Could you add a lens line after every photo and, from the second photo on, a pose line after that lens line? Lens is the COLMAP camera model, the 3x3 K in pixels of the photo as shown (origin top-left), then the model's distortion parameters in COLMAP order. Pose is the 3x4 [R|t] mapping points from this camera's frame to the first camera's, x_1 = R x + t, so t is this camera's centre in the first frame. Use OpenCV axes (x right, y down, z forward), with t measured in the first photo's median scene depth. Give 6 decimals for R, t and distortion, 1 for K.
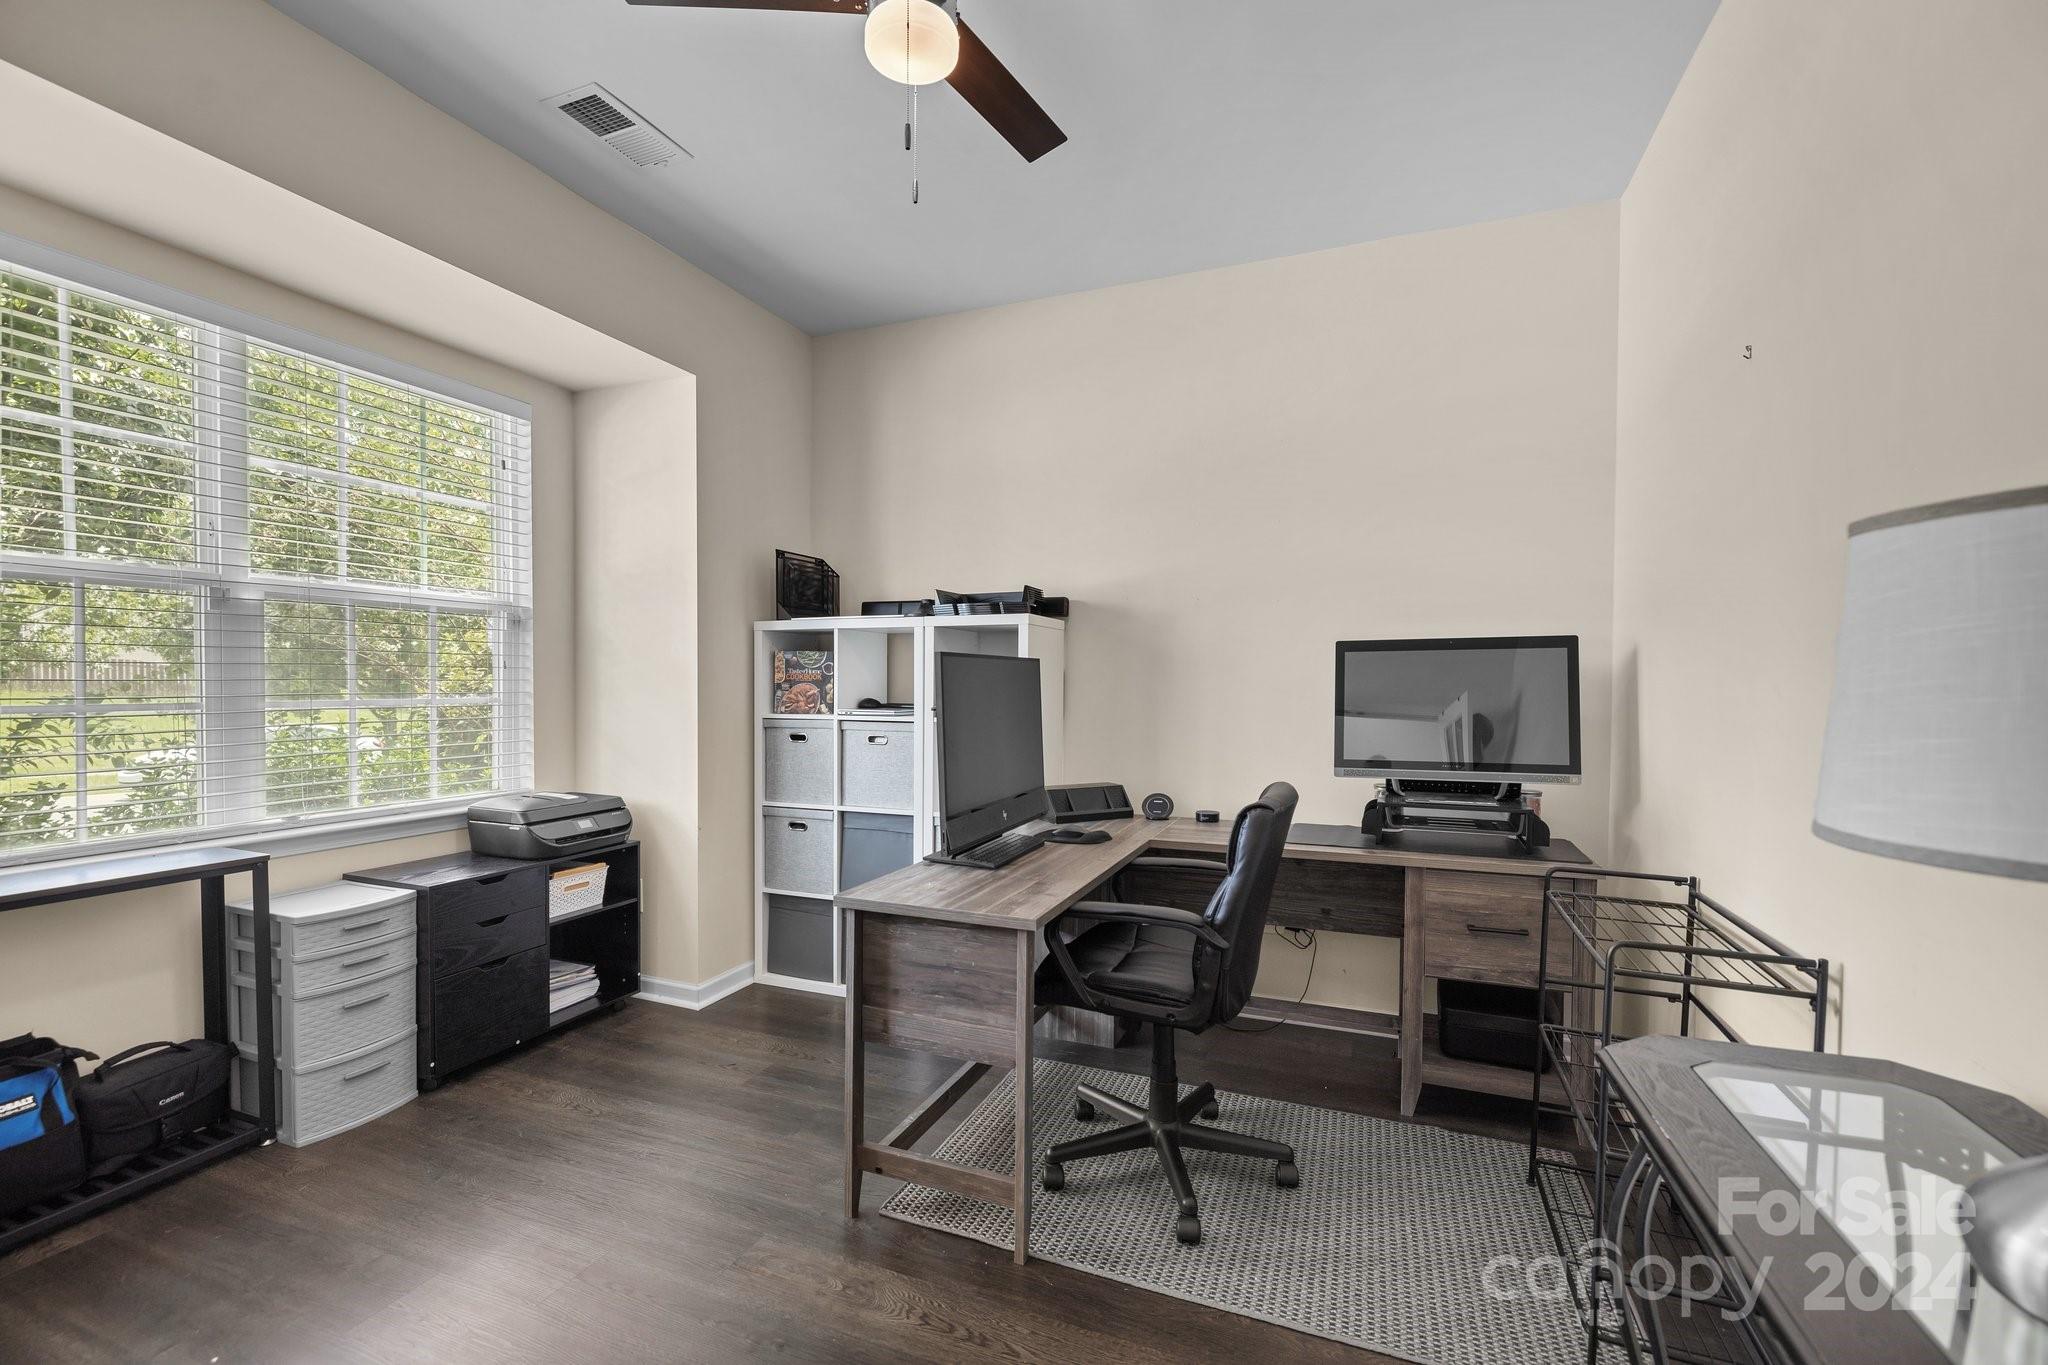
lens RADIAL K [[870.4, 0, 1024.1], [0, 870.4, 689.0], [0, 0, 1]] dist [-0.003204, -0.000103]
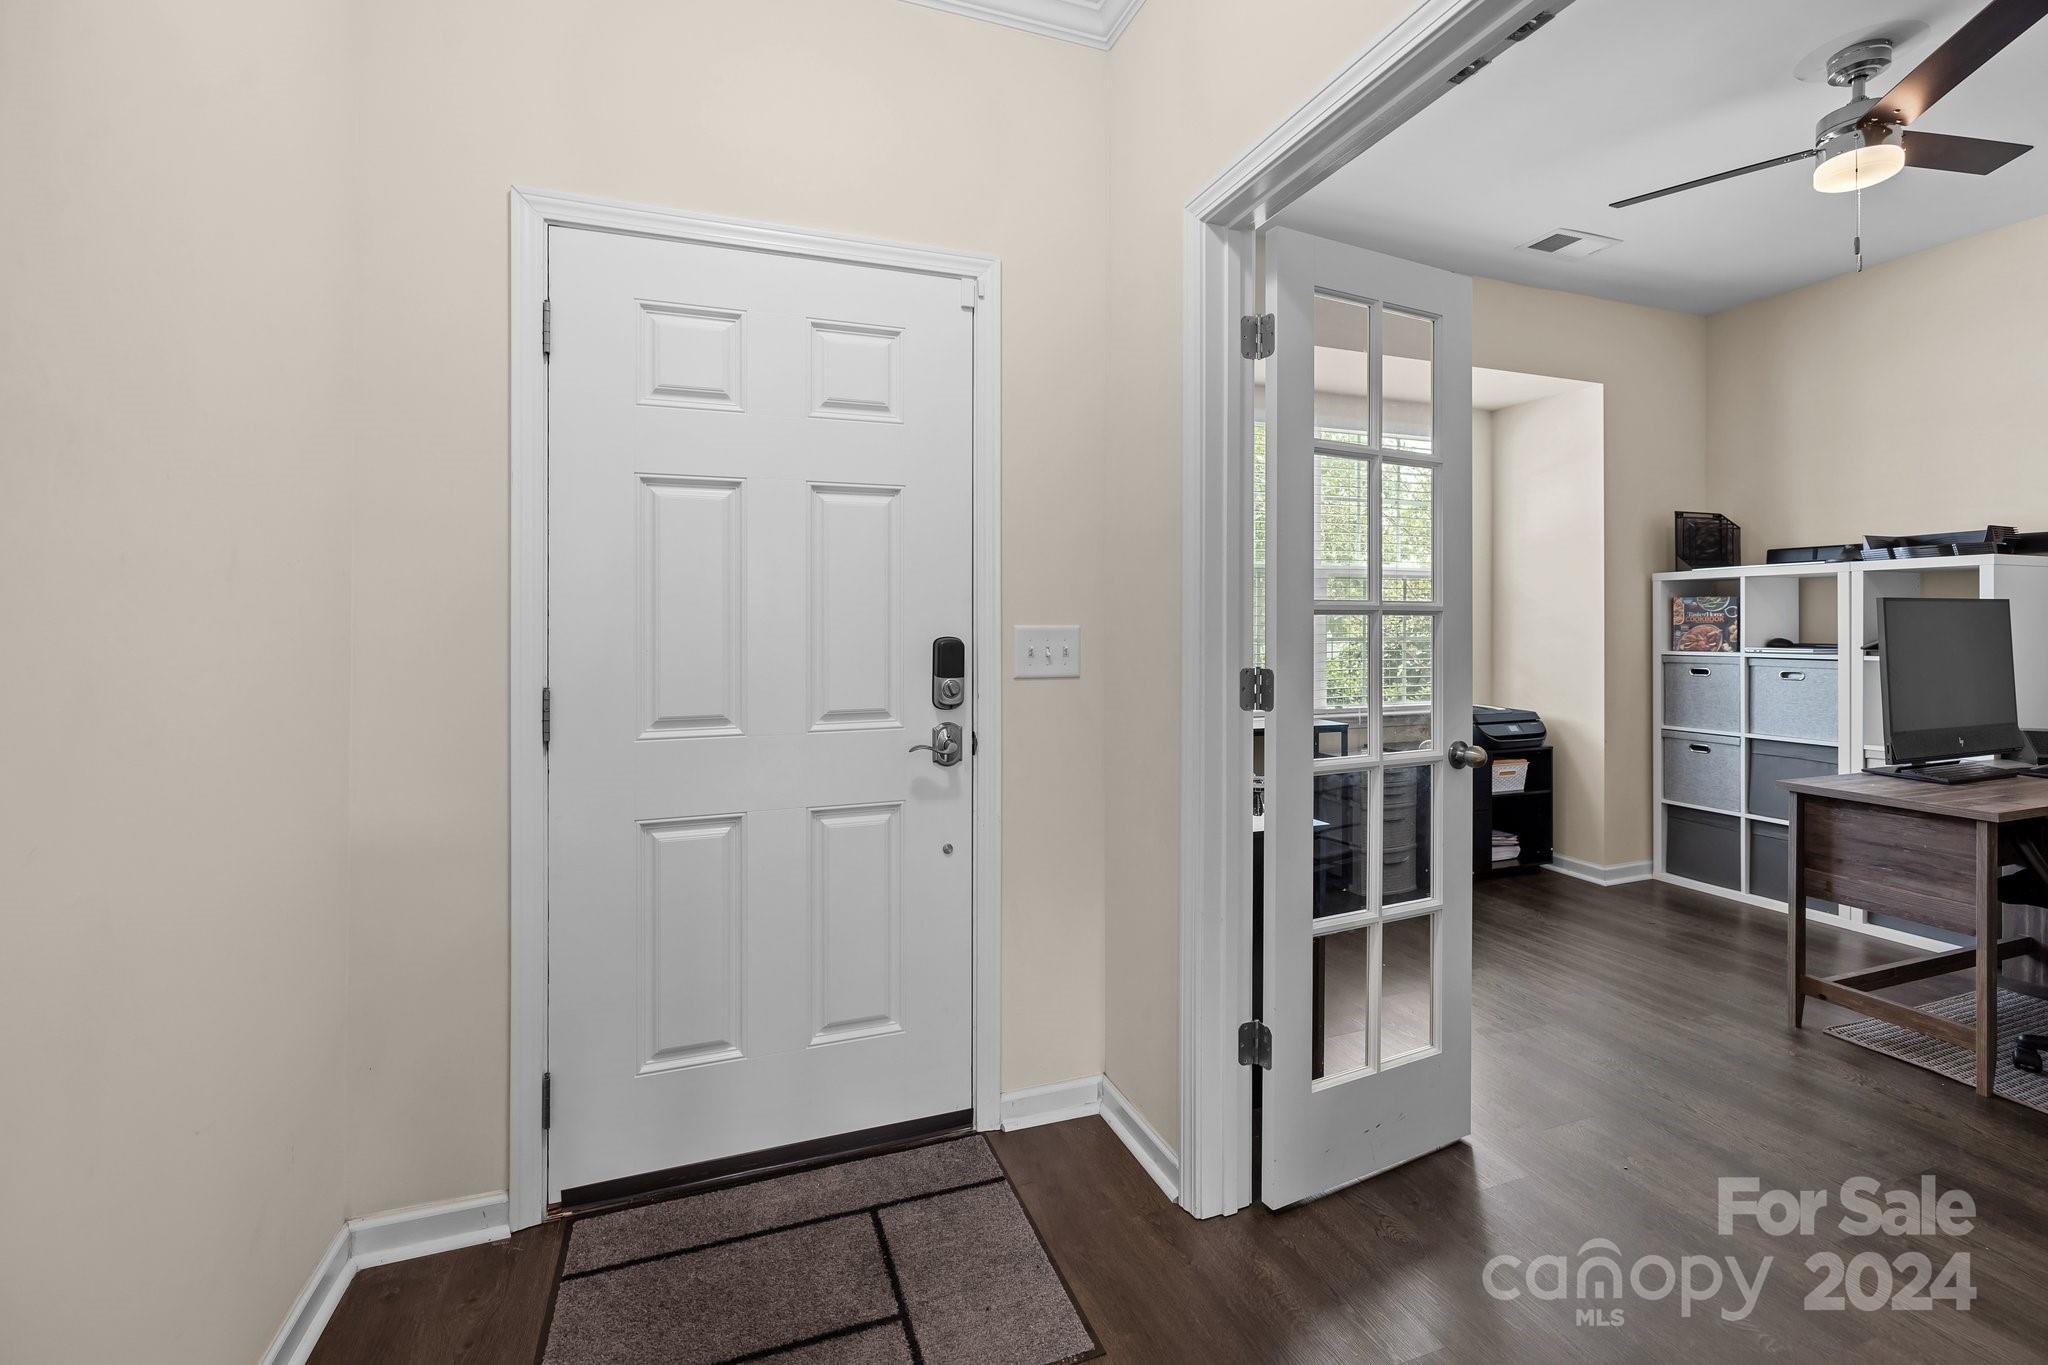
lens RADIAL K [[870.4, 0, 1023.7], [0, 870.4, 622.4], [0, 0, 1]] dist [-0.003204, -0.000103]
pose [[0.662344, -0.007663, -0.749161, 0.011146], [-0.001458, 0.999933, -0.011517, 0.004632], [0.749198, 0.008721, 0.662288, -0.454679]]
